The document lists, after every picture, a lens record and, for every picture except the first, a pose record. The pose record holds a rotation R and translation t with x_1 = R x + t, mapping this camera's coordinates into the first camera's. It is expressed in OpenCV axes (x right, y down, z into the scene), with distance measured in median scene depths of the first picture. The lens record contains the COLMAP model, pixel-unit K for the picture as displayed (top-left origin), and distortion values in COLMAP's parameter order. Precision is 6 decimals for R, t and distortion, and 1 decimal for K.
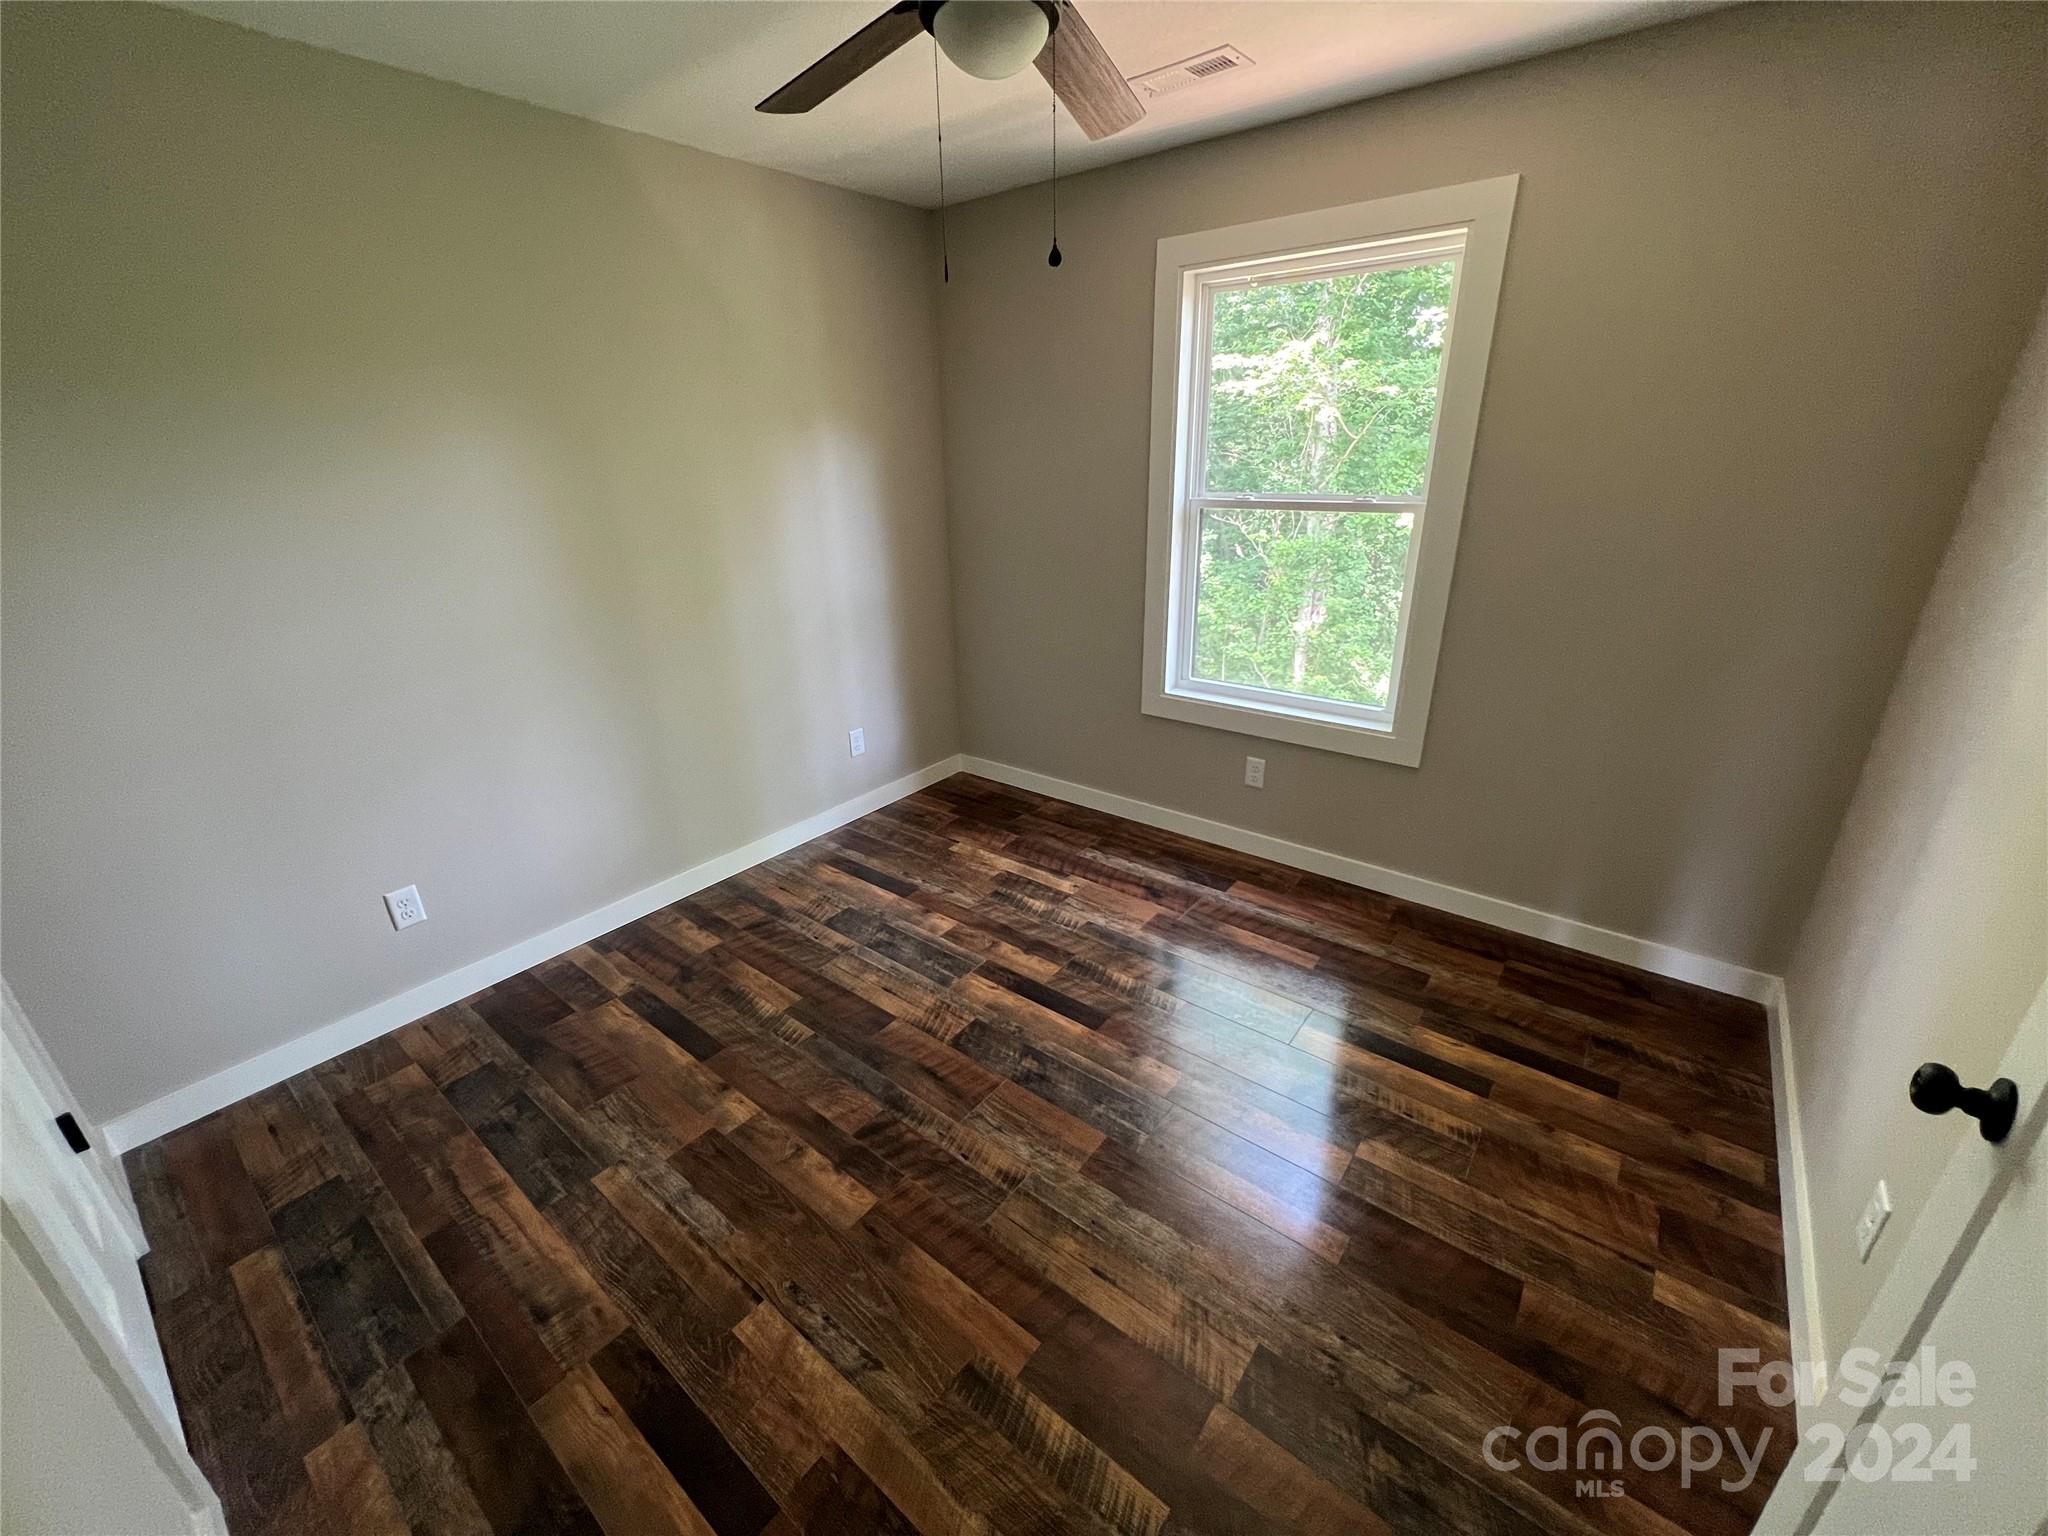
lens RADIAL K [[814.4, 0, 1018.8], [0, 814.4, 780.1], [0, 0, 1]] dist [-0.001574, 0.000732]
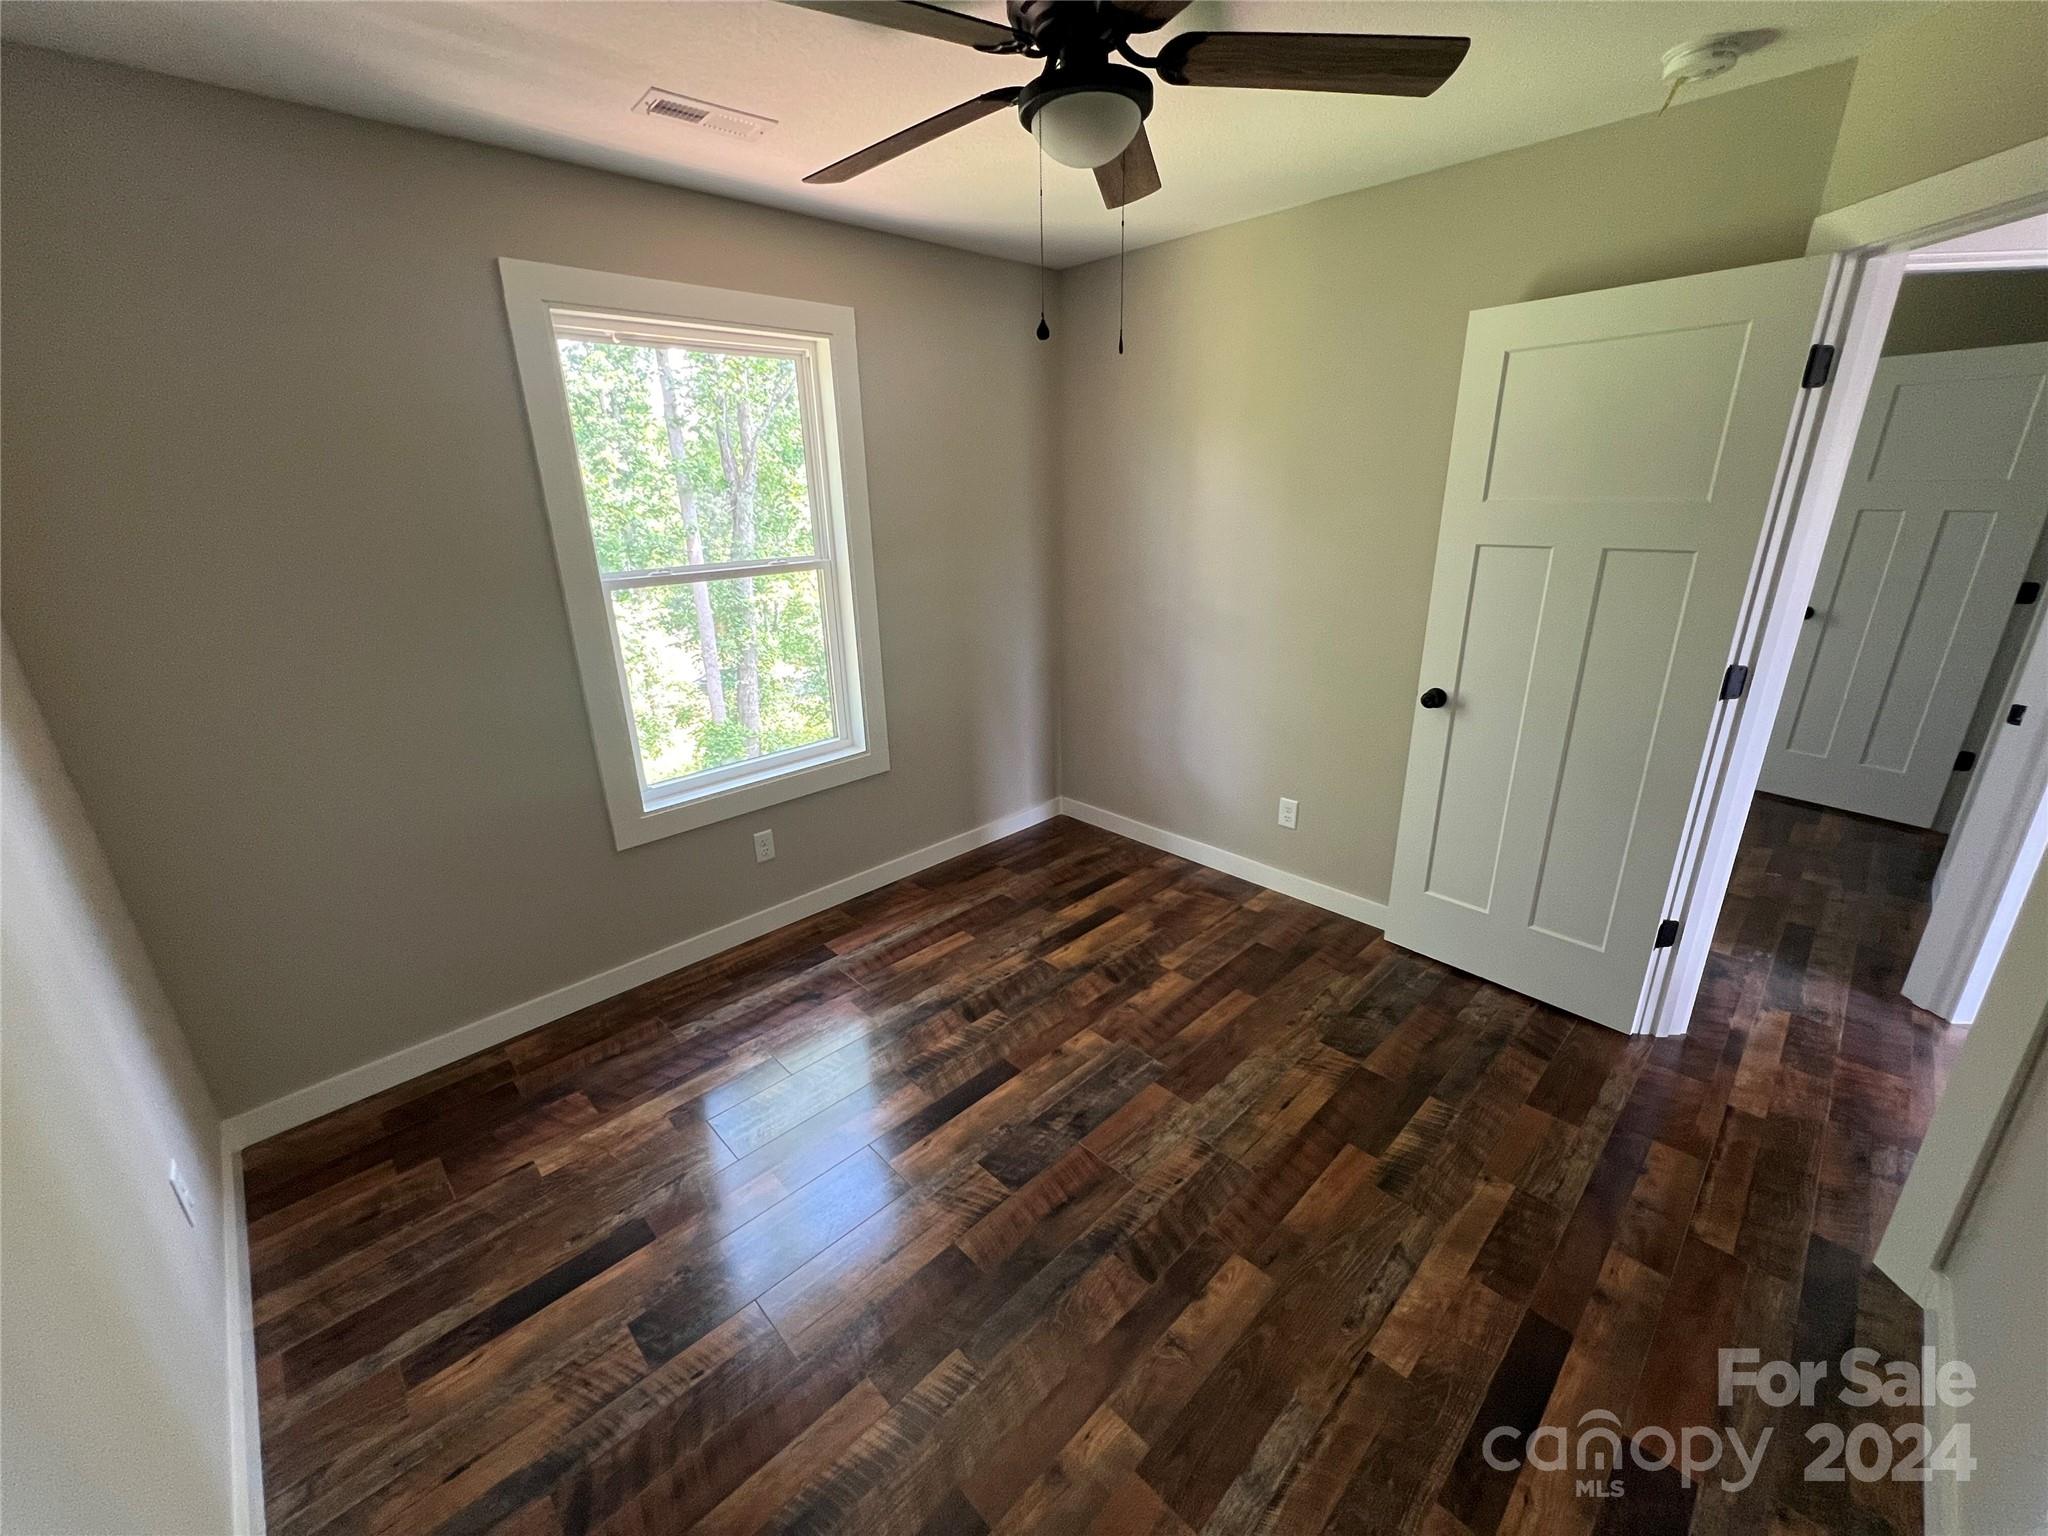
lens RADIAL K [[814.4, 0, 1034.2], [0, 814.4, 774.3], [0, 0, 1]] dist [-0.001574, 0.000732]
pose [[0.127098, -0.314924, 0.940568, -0.852161], [0.399683, 0.884127, 0.242018, -0.295562], [-0.907799, 0.345169, 0.238241, 0.714226]]
